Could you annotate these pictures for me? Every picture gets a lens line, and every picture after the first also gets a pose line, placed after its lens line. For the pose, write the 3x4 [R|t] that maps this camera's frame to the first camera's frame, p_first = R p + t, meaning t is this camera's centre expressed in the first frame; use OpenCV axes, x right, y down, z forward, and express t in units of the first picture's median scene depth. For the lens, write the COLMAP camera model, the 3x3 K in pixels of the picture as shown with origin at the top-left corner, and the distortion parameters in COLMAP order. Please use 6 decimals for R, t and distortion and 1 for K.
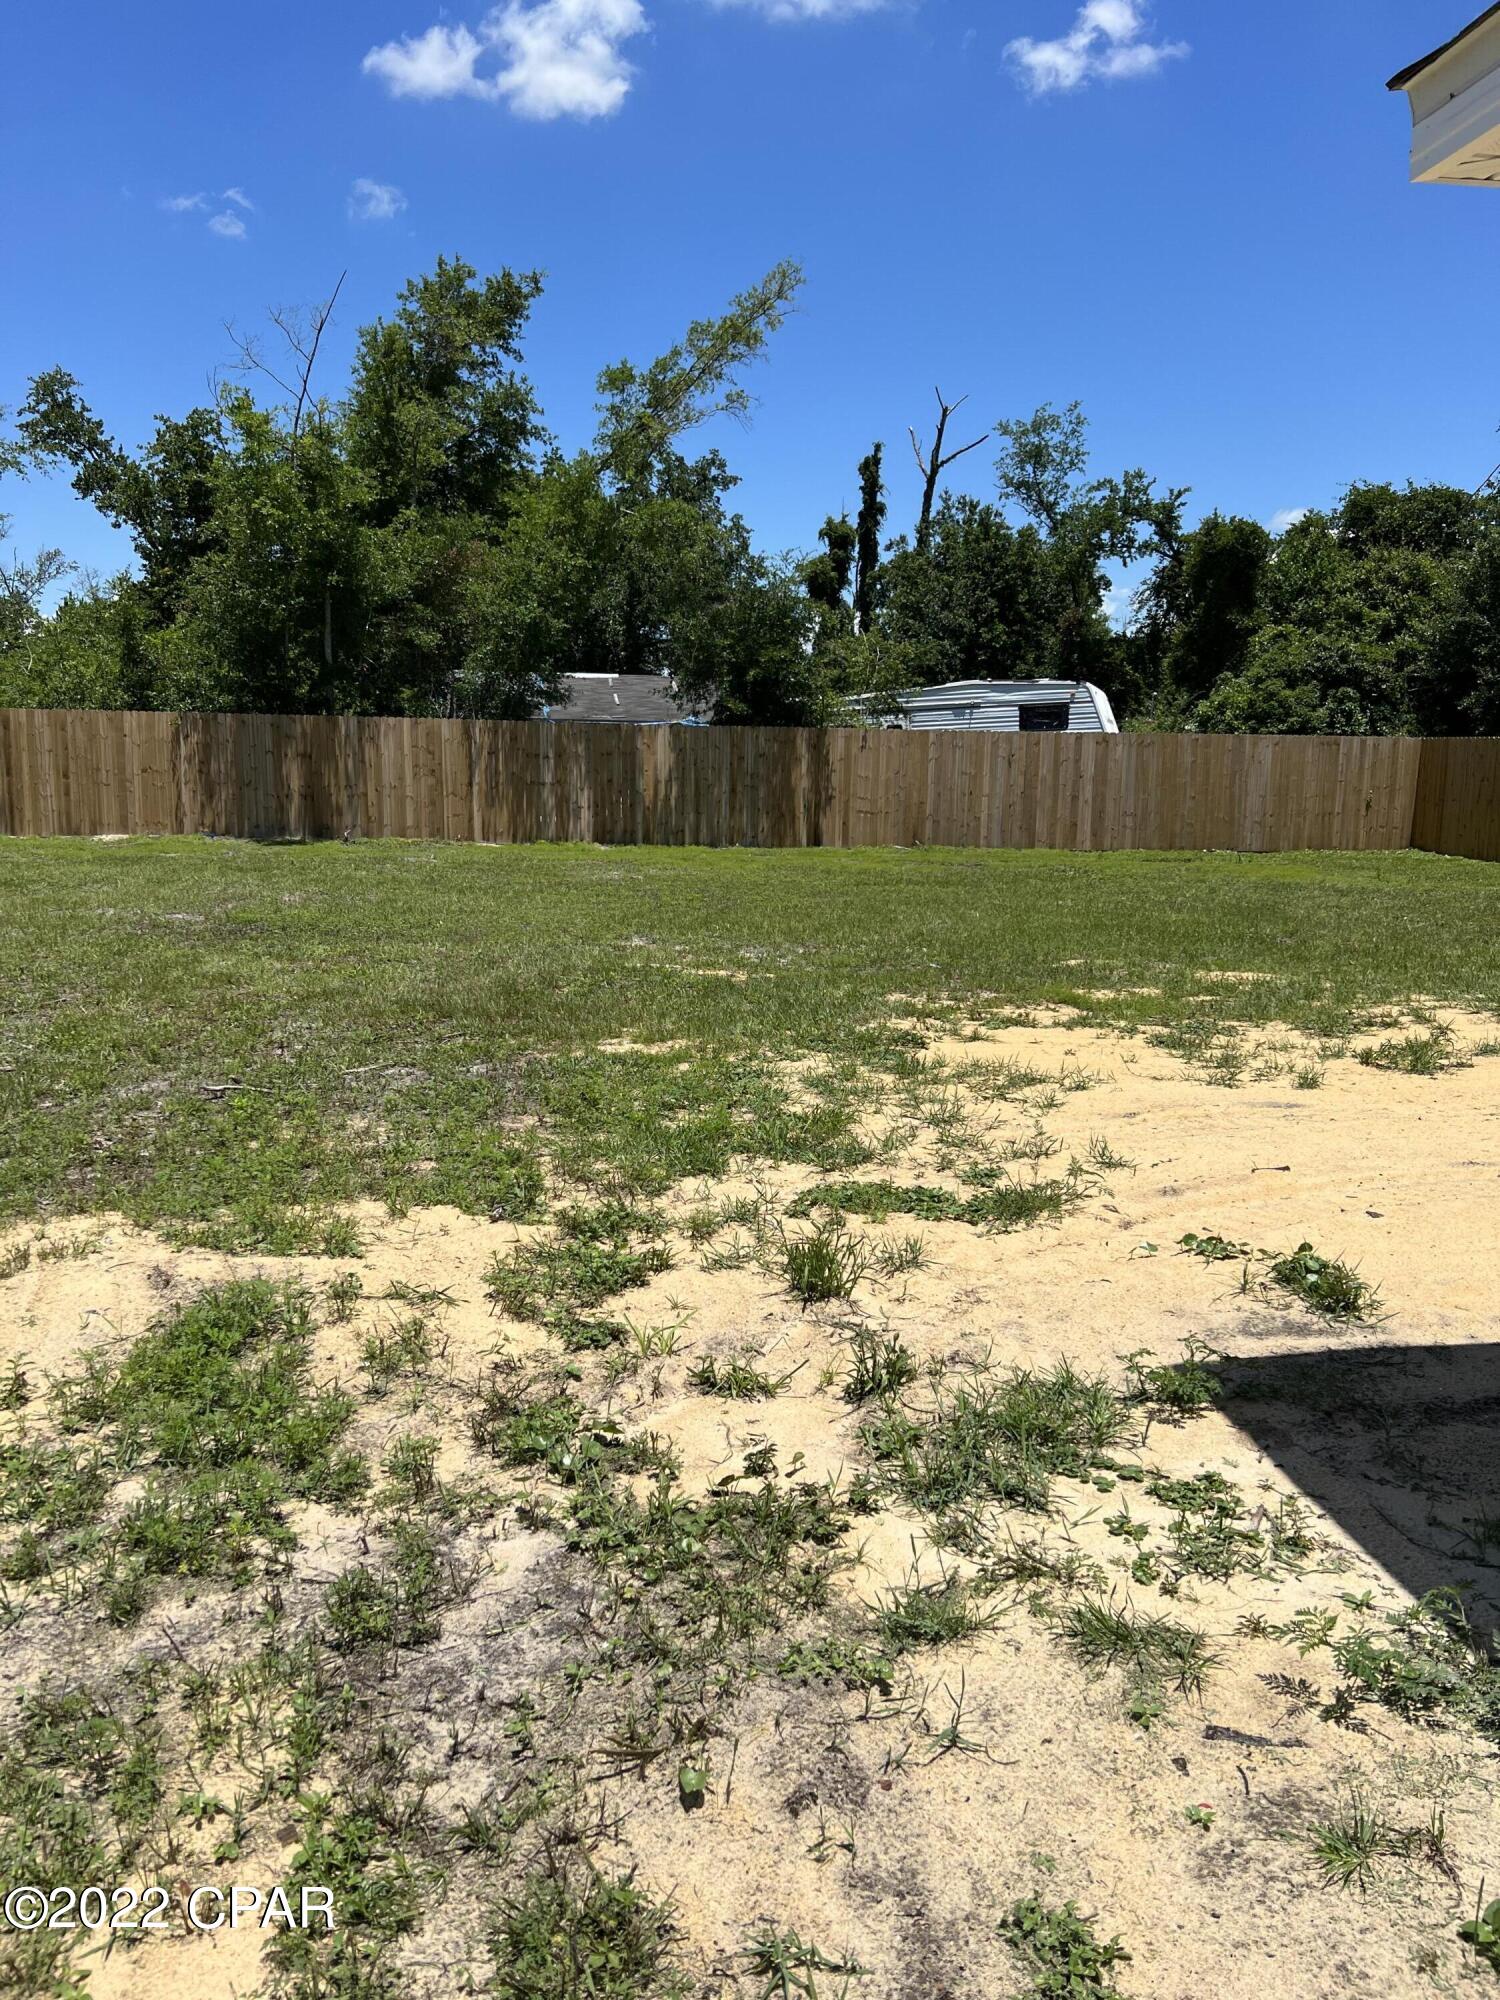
lens RADIAL K [[1506.9, 0, 736.9], [0, 1506.9, 1033.8], [0, 0, 1]] dist [-0.004657, -0.009188]
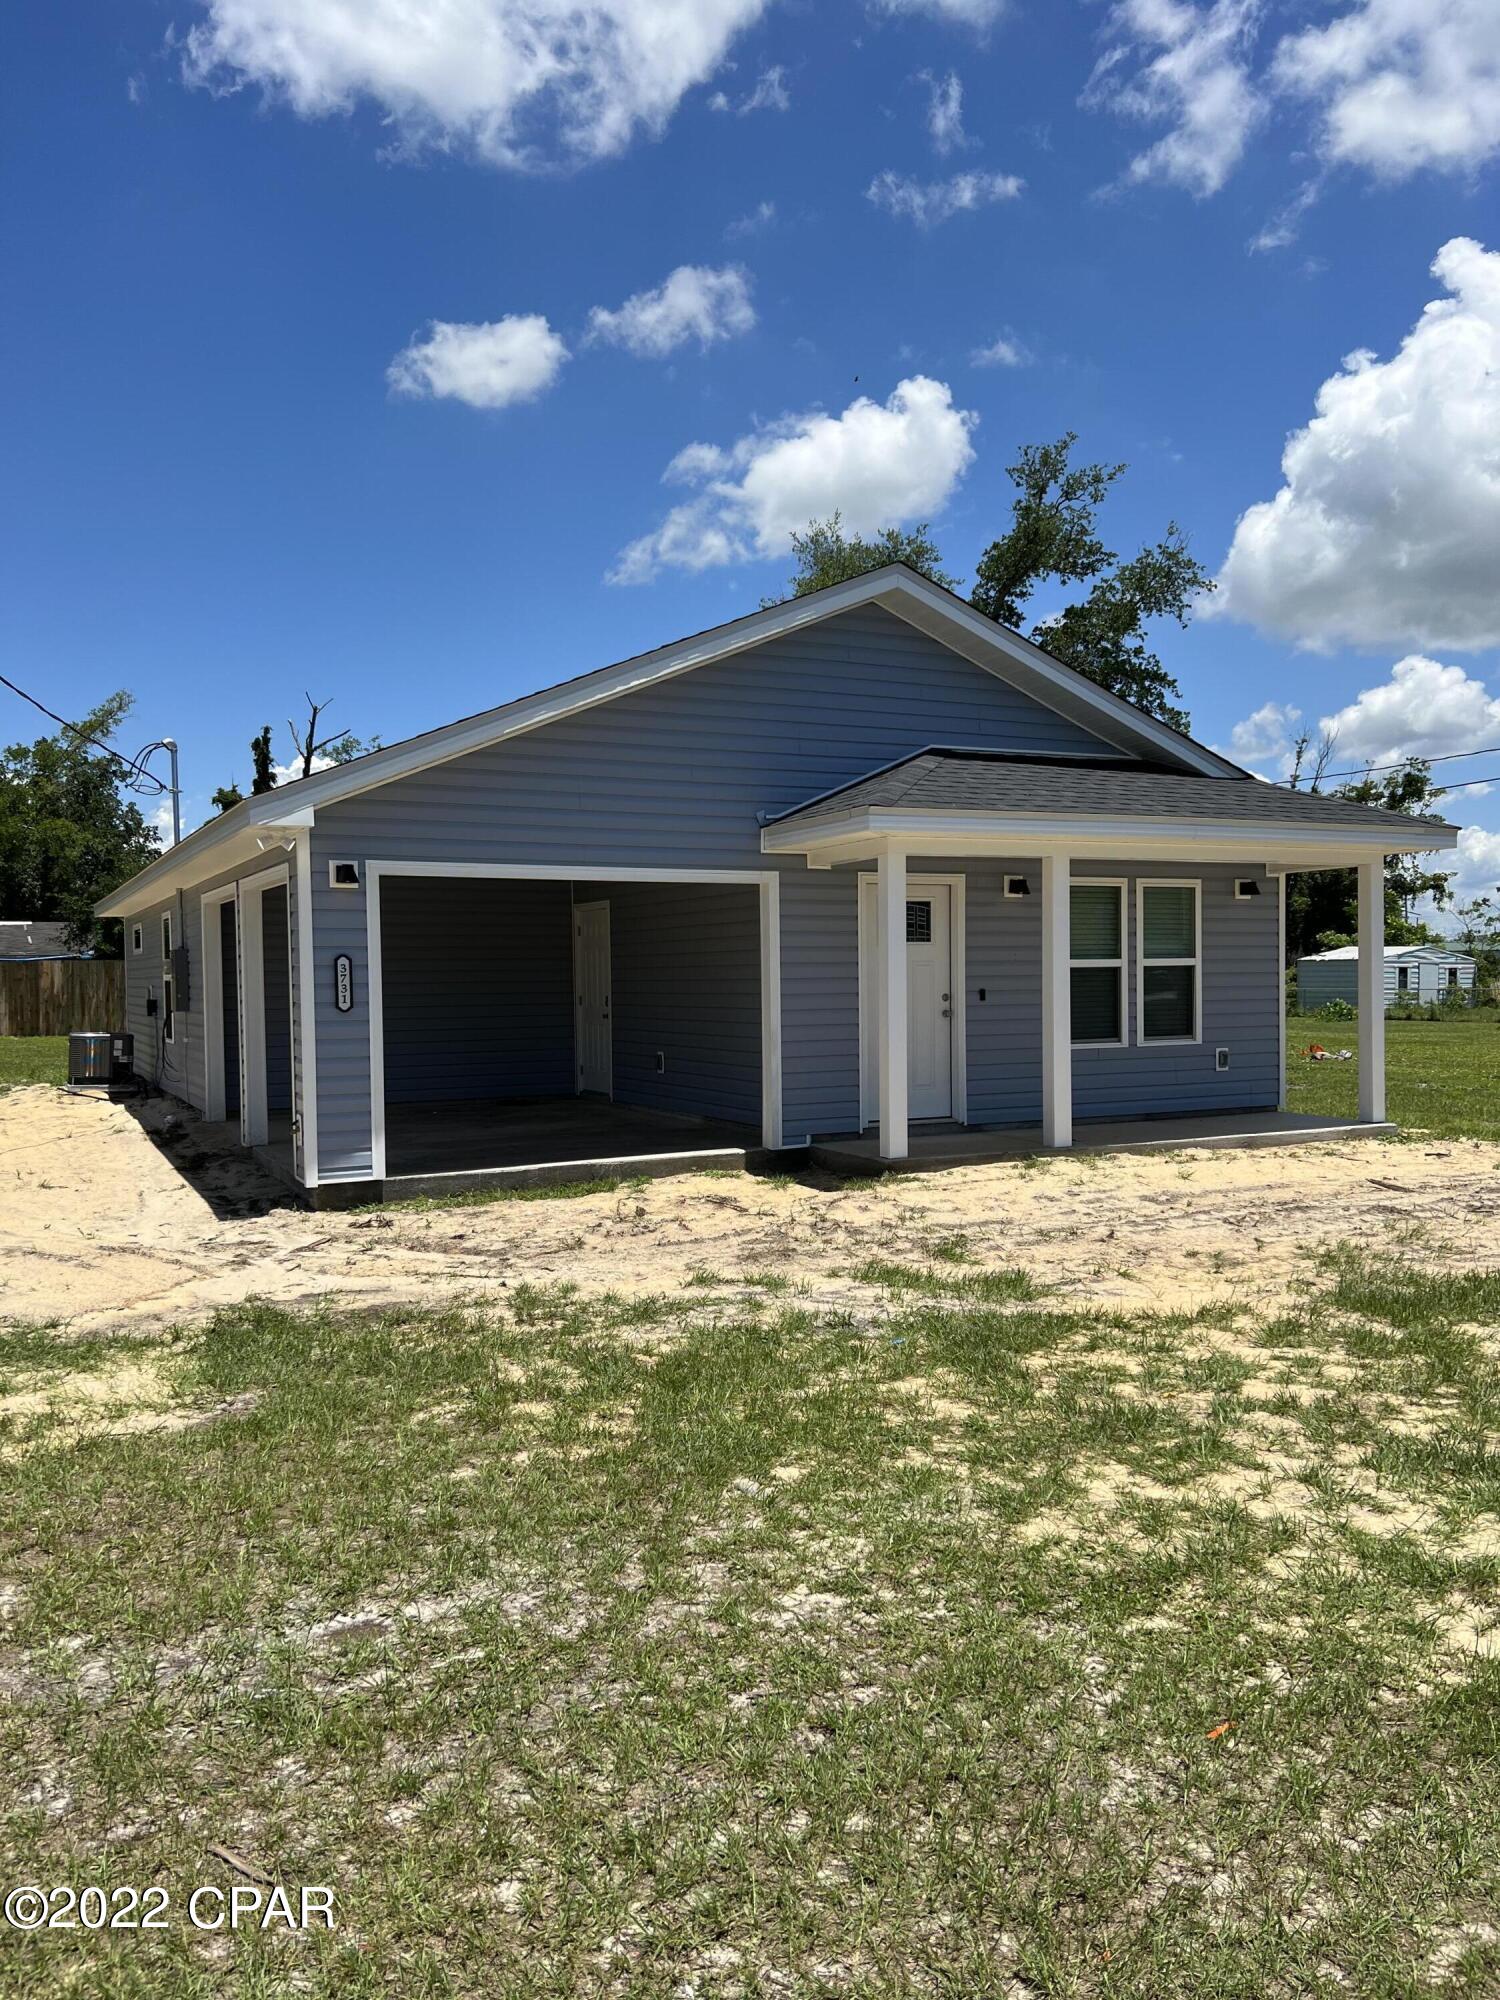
lens RADIAL K [[1506.9, 0, 736.9], [0, 1506.9, 1033.8], [0, 0, 1]] dist [-0.004657, -0.009188]
pose [[0.942784, -0.050712, 0.329525, 0.056615], [0.095556, 0.988001, -0.121342, 0.075026], [-0.319418, 0.145887, 0.936317, -0.399373]]
